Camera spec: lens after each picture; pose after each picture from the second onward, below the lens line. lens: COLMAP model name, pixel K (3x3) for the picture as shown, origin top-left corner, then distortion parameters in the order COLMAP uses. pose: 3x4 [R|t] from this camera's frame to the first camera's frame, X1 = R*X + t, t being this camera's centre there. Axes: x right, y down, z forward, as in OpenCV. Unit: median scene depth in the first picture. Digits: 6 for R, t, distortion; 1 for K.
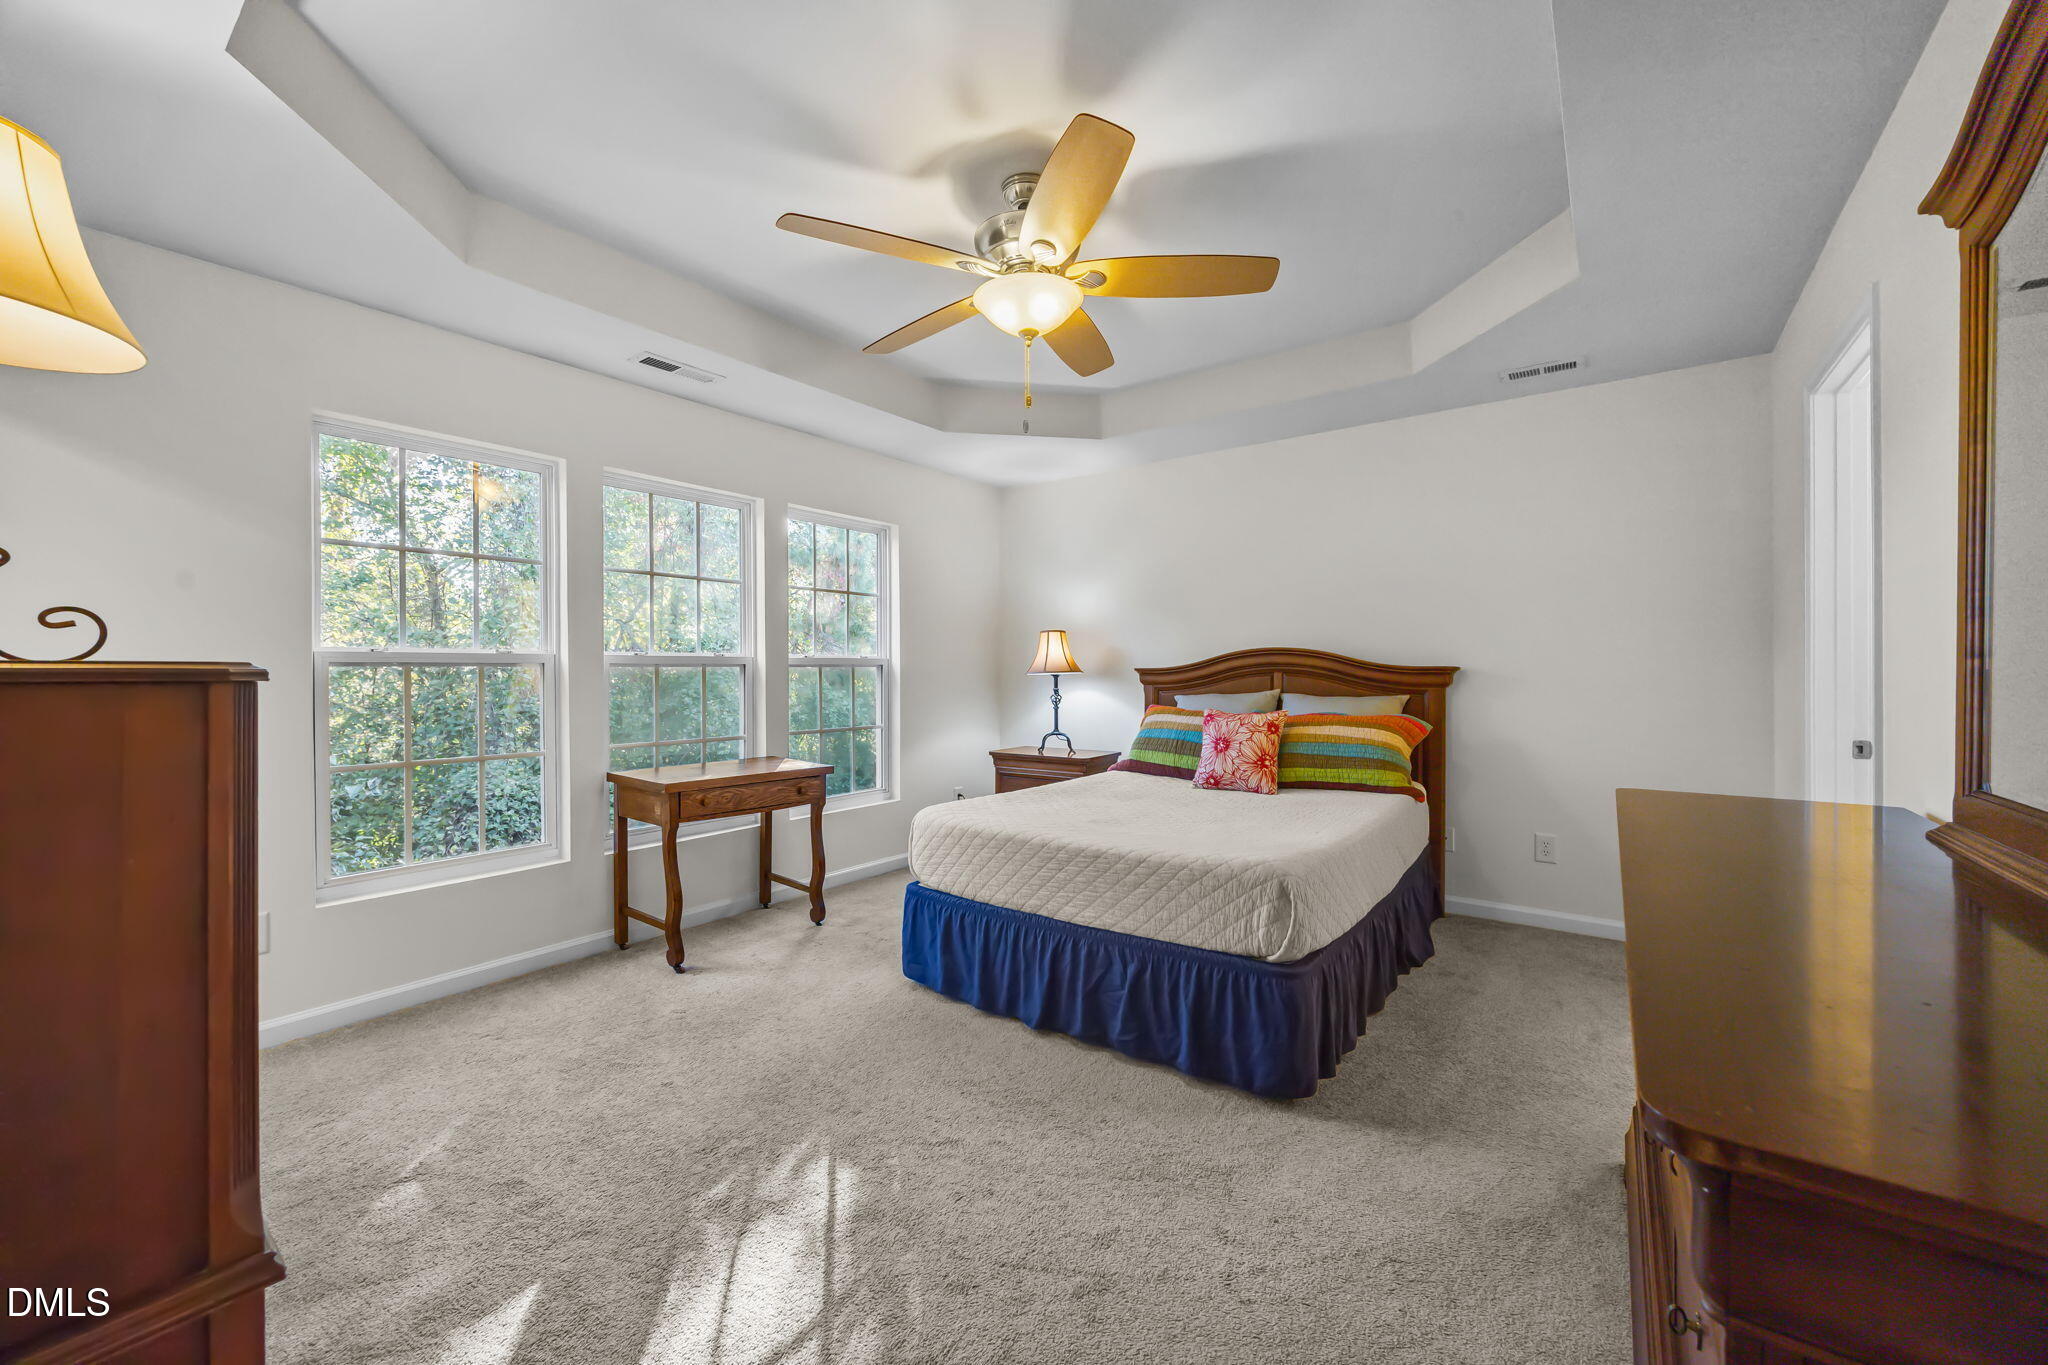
lens RADIAL K [[779.8, 0, 1039.3], [0, 779.8, 675.2], [0, 0, 1]] dist [-0.002330, -0.000353]
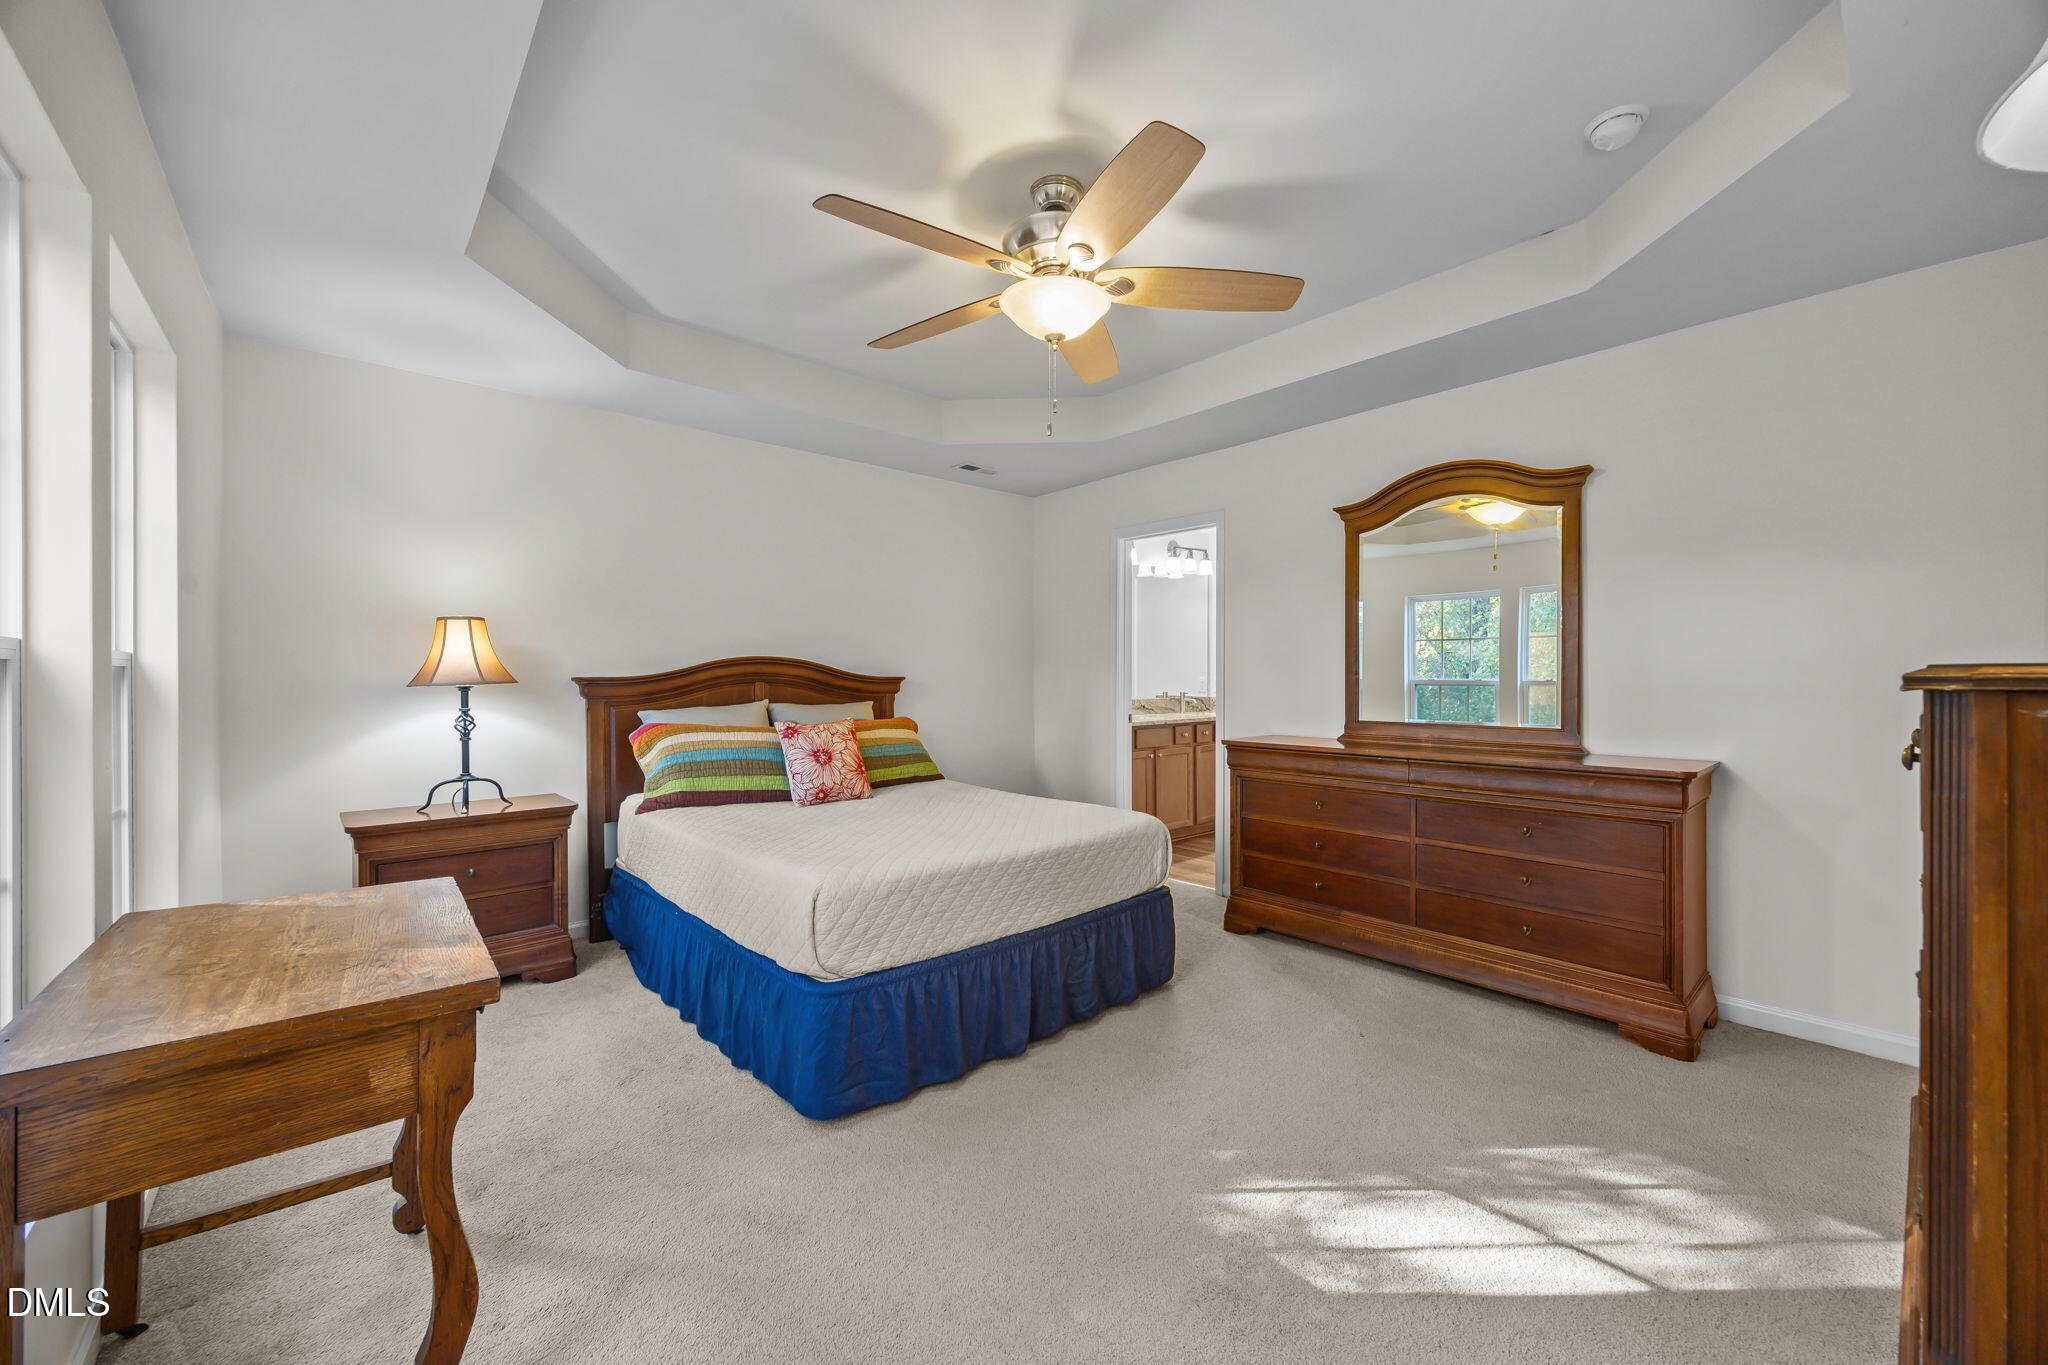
lens RADIAL K [[779.8, 0, 1022.8], [0, 779.8, 684.0], [0, 0, 1]] dist [-0.002330, -0.000353]
pose [[0.215648, -0.003989, 0.976463, -0.628454], [0.007849, 0.999966, 0.002351, -0.001124], [-0.976440, 0.007157, 0.215672, 0.528411]]
